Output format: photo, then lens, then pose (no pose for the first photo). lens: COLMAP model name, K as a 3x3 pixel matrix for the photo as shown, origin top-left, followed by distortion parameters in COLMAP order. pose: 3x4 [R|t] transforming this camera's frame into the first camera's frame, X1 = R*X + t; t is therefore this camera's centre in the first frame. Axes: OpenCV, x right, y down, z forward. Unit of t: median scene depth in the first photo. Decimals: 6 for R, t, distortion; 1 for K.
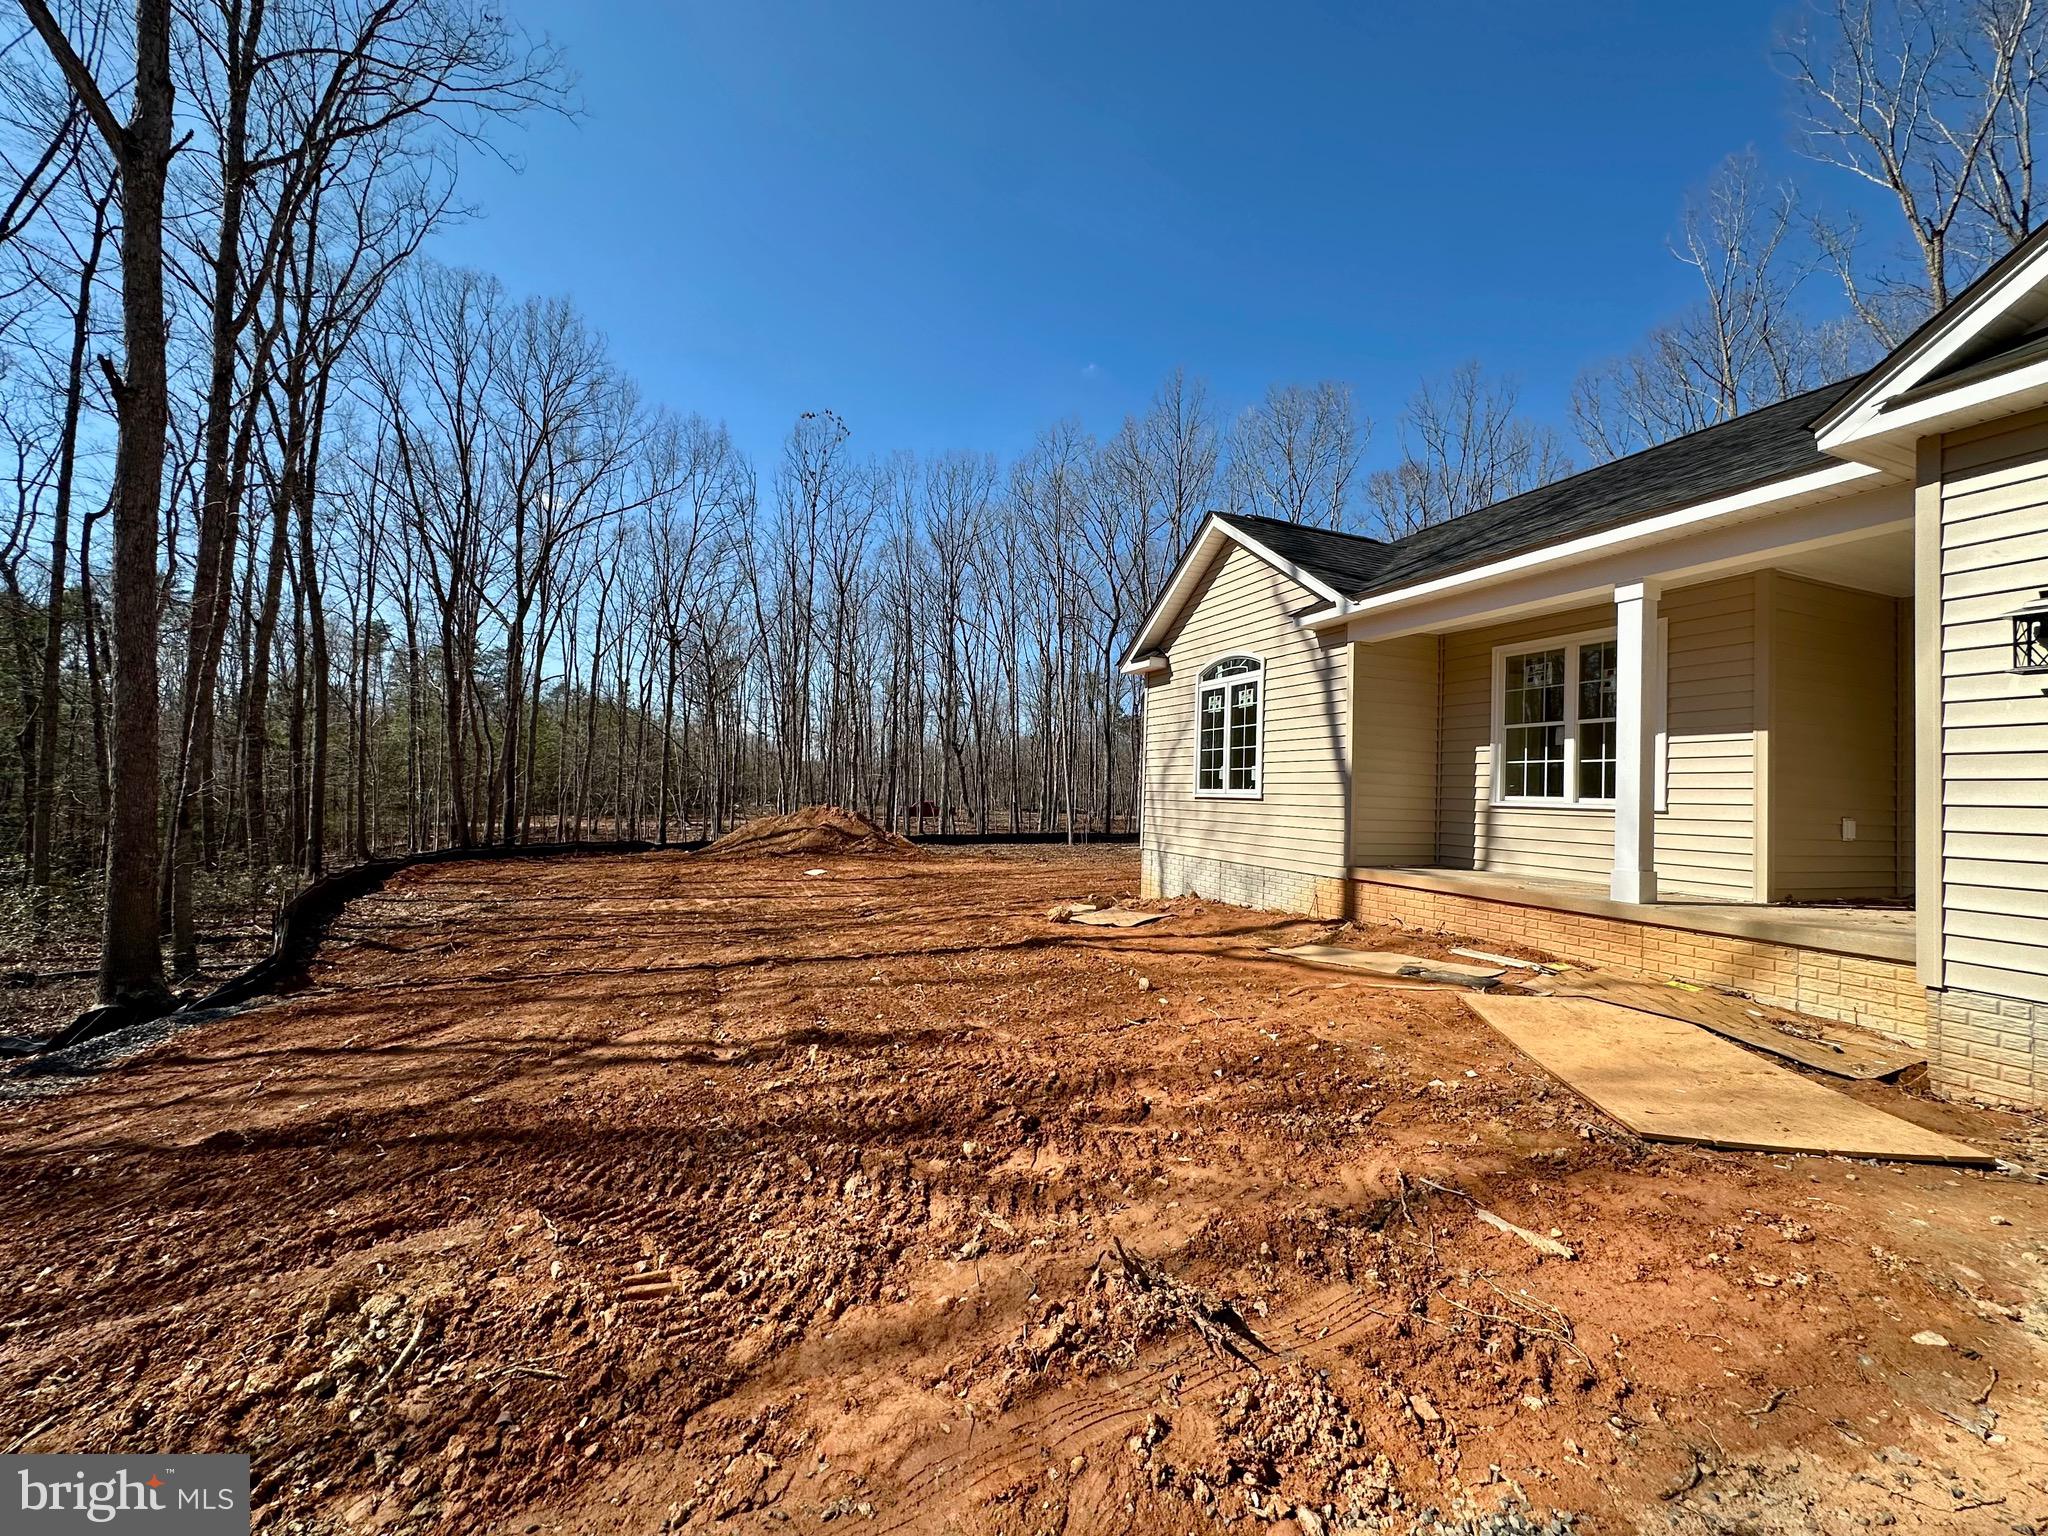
lens RADIAL K [[825.4, 0, 1024.0], [0, 825.4, 768.0], [0, 0, 1]] dist [-0.001469, 0.000297]
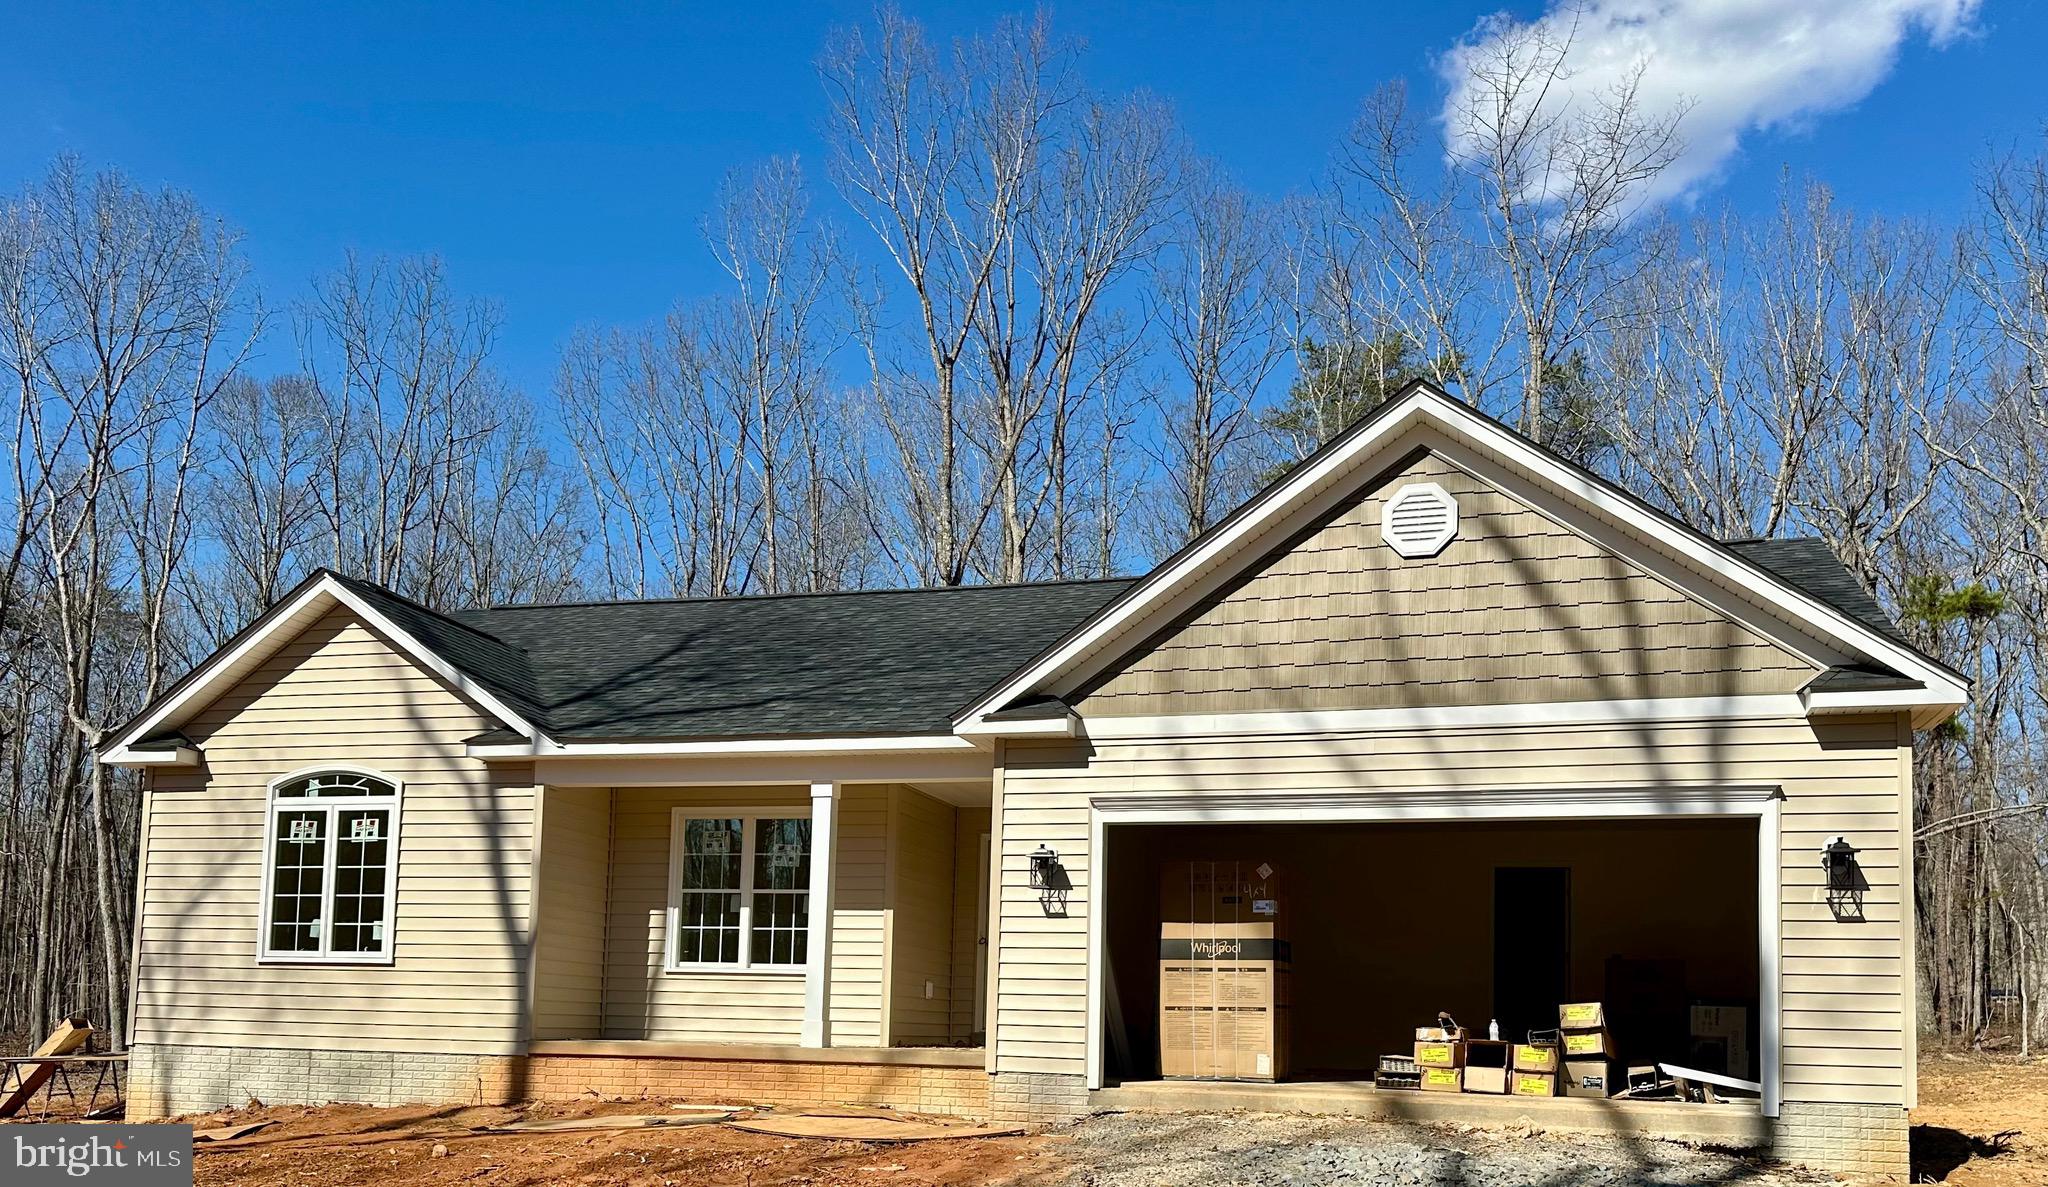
lens RADIAL K [[1663.4, 0, 1020.8], [0, 1663.4, 896.6], [0, 0, 1]] dist [0.206840, -0.410559]
pose [[0.610800, 0.047802, 0.790341, -0.588168], [-0.033072, 0.998845, -0.034853, 0.009894], [-0.791094, -0.004850, 0.611676, -0.419125]]
